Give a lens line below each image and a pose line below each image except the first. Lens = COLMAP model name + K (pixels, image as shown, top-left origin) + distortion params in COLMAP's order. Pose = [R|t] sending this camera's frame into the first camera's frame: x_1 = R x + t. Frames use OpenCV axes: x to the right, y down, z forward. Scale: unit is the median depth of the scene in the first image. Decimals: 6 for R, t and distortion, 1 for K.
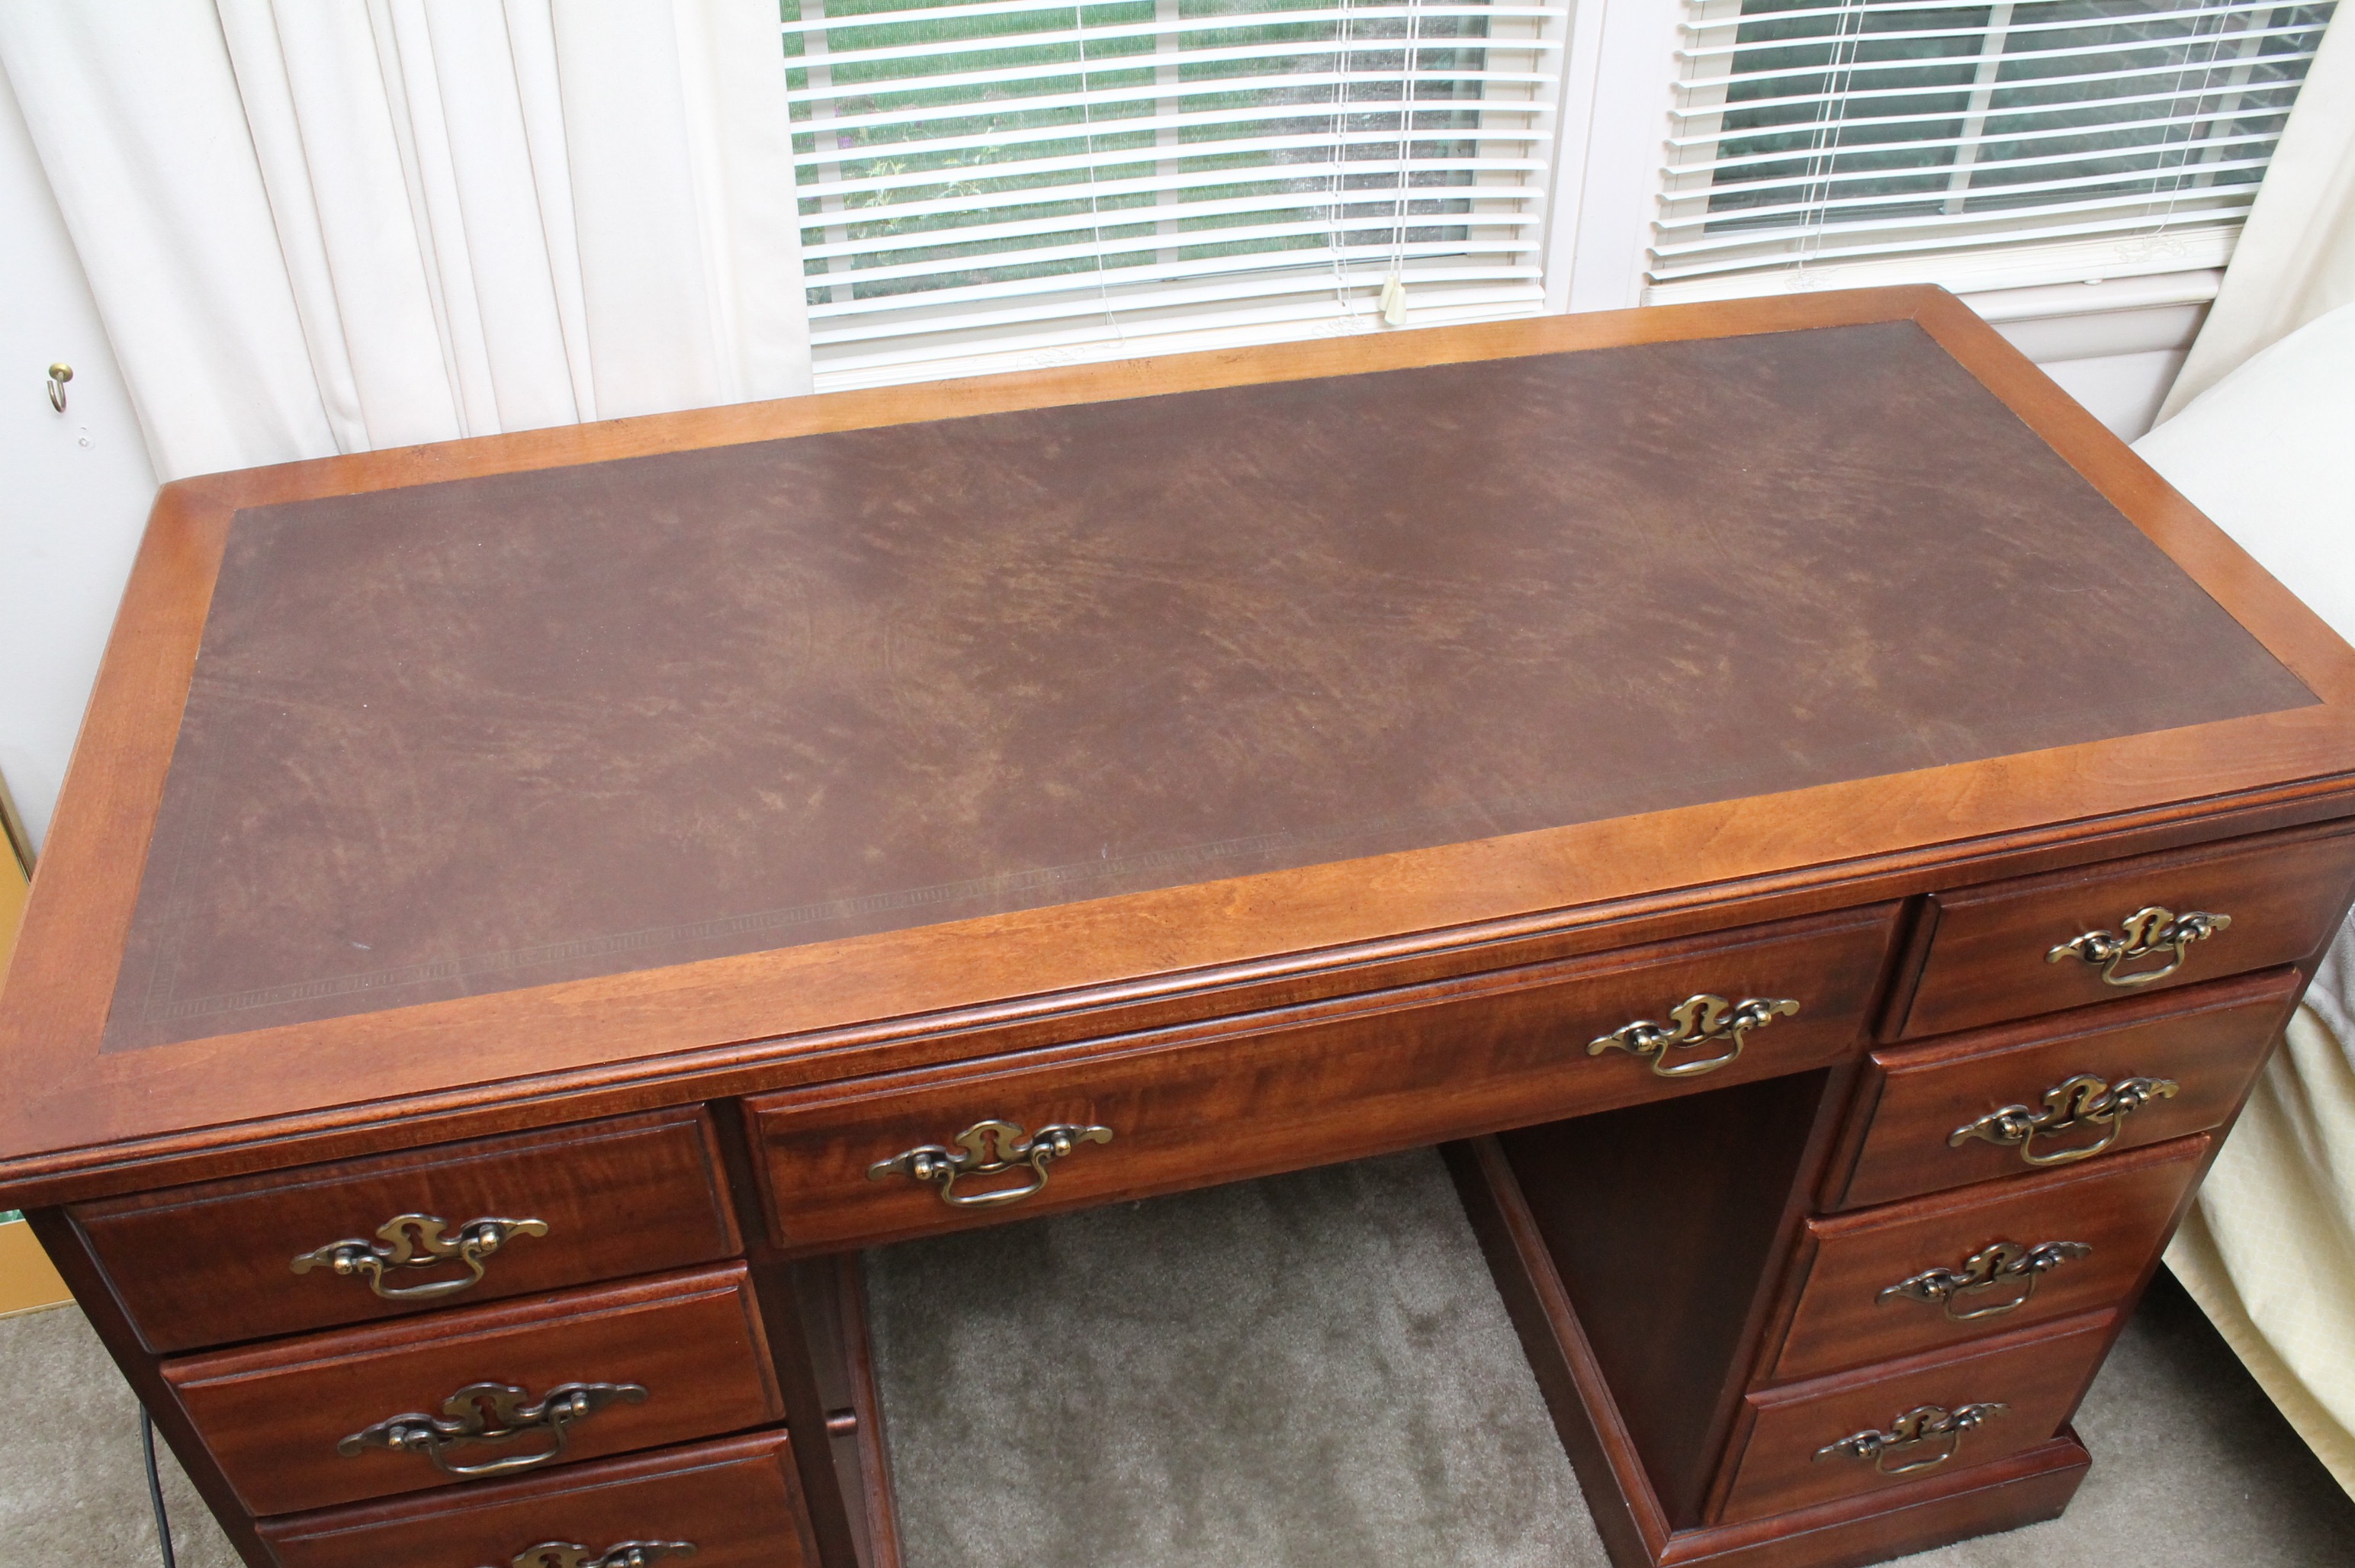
lens RADIAL K [[2000.7, 0, 1186.0], [0, 2000.7, 800.6], [0, 0, 1]] dist [-0.140689, 0.091824]
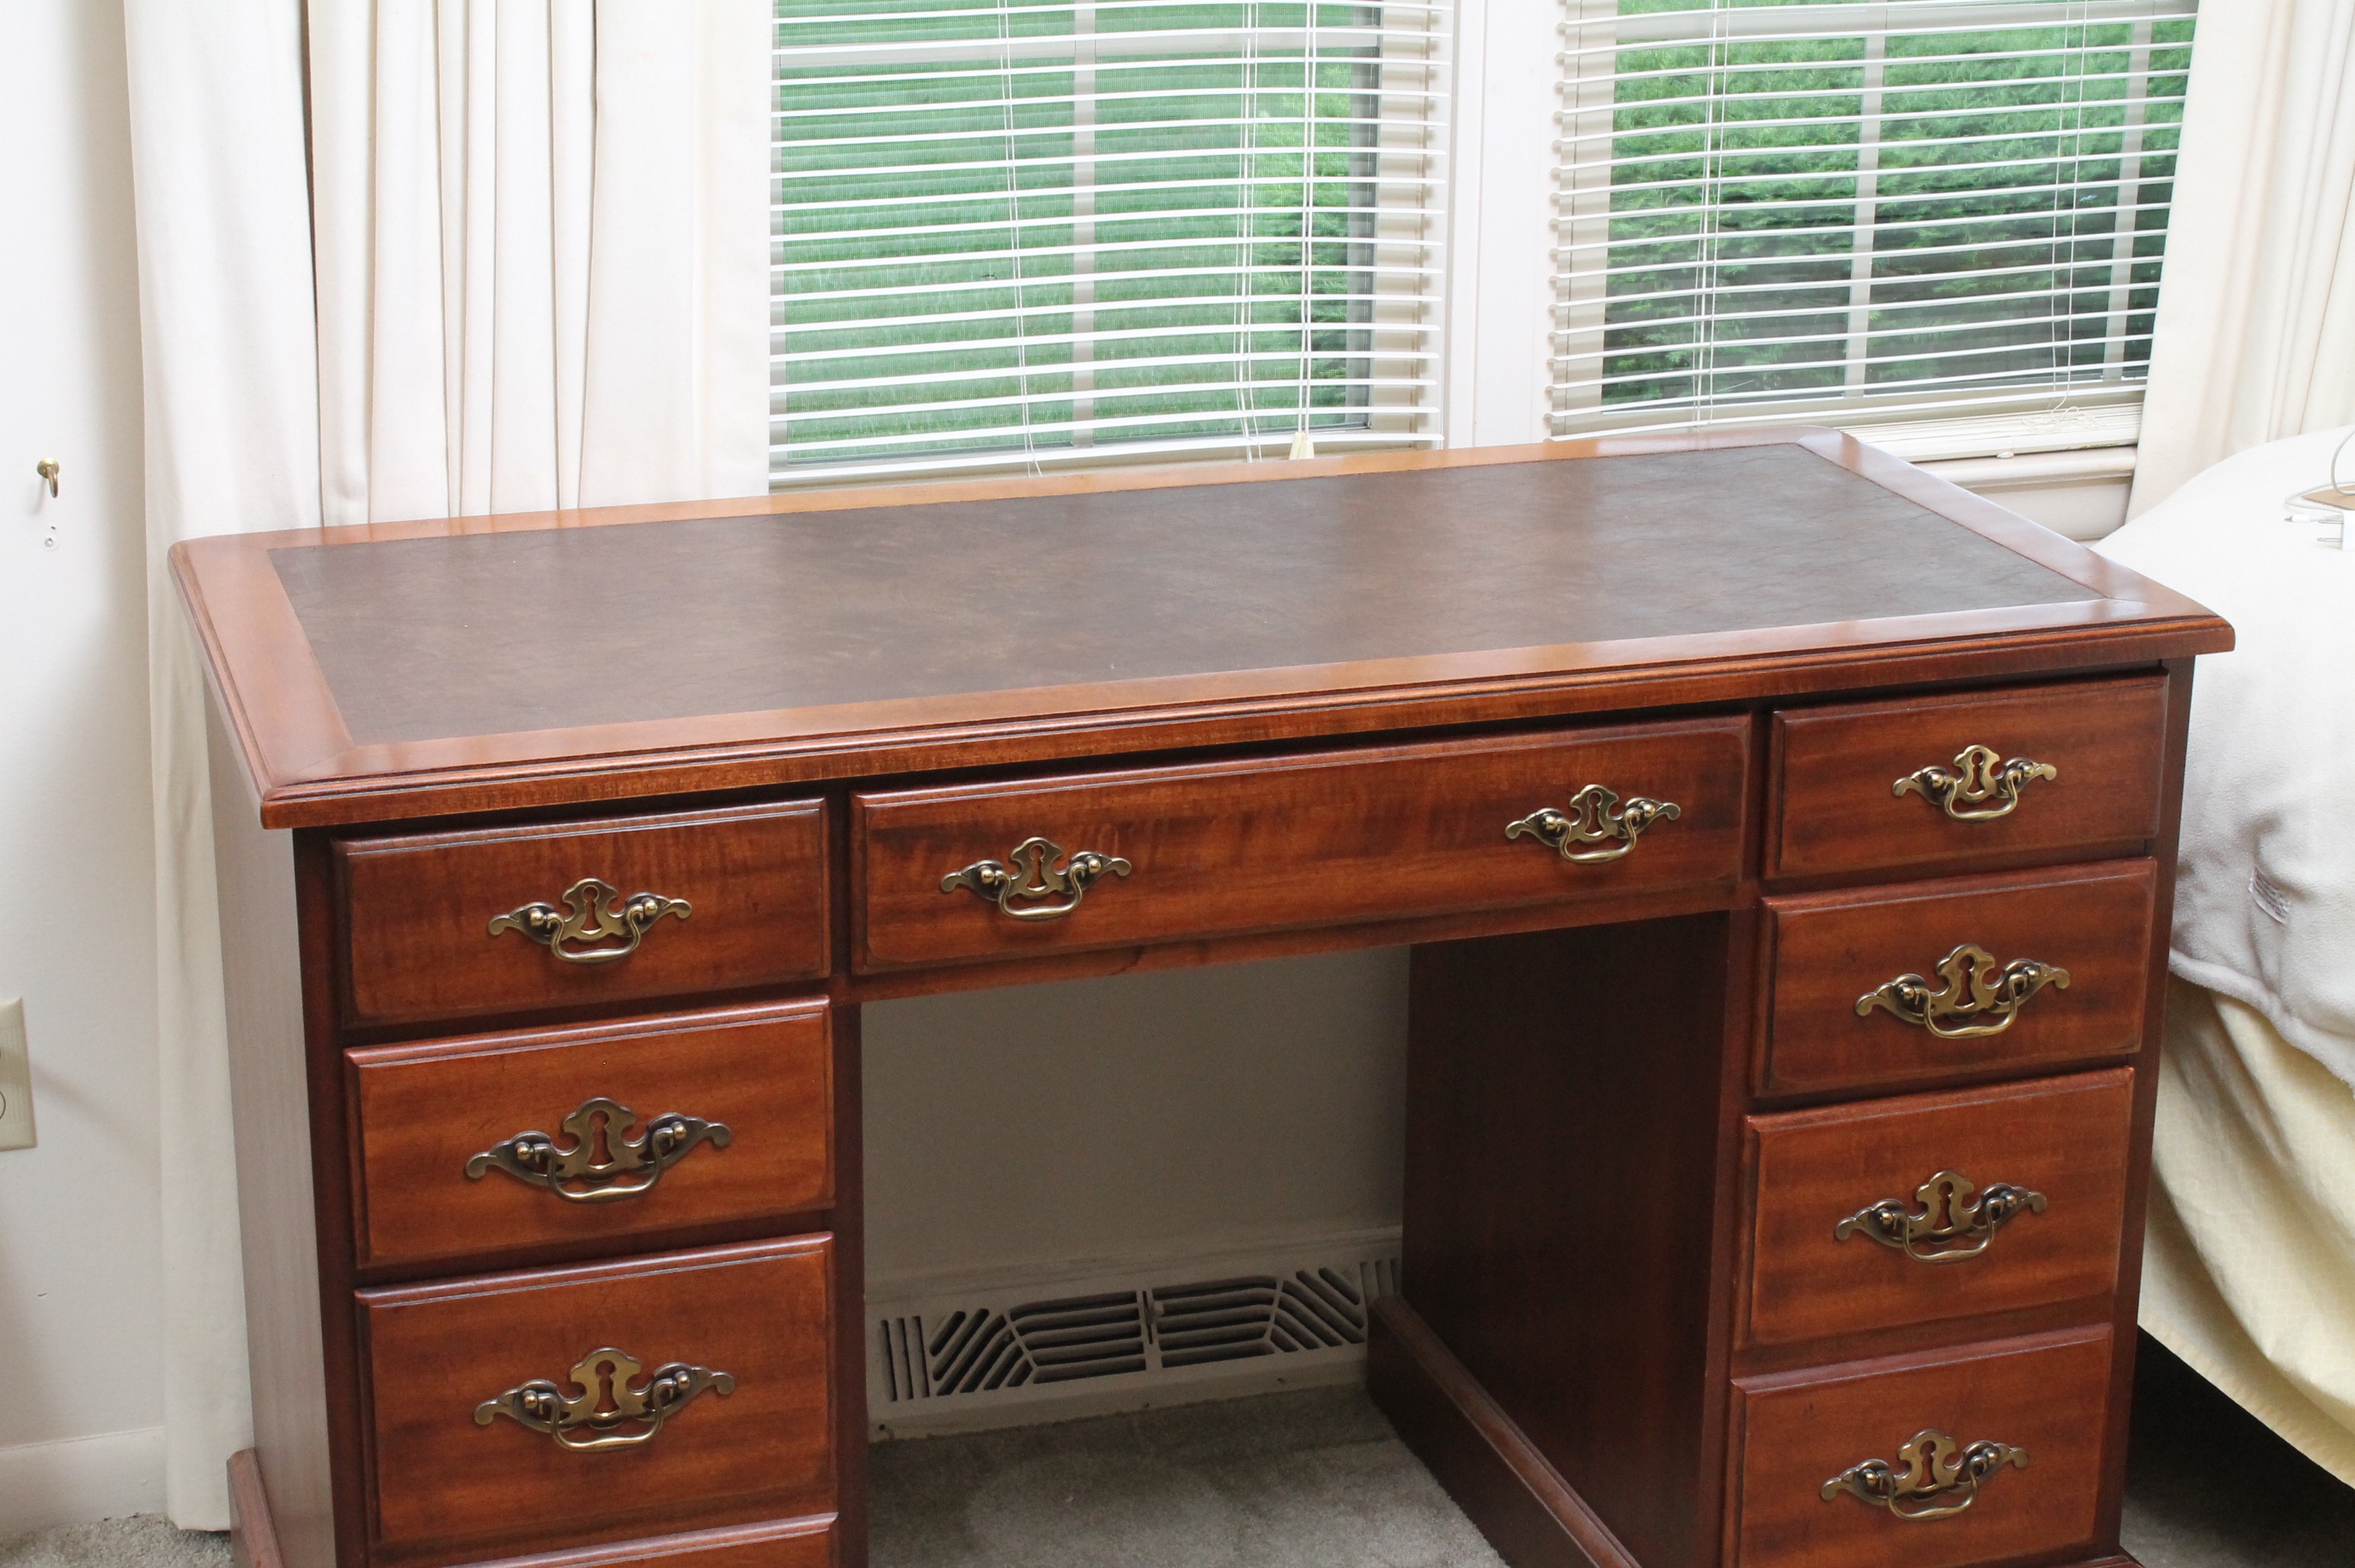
lens RADIAL K [[4144.9, 0, 1177.7], [0, 4144.9, 727.6], [0, 0, 1]] dist [0.007540, 0.000000]
pose [[0.996109, -0.021065, 0.085577, -0.222456], [0.053533, 0.915973, -0.397653, 1.094931], [-0.070009, 0.400686, 0.913537, -1.379754]]
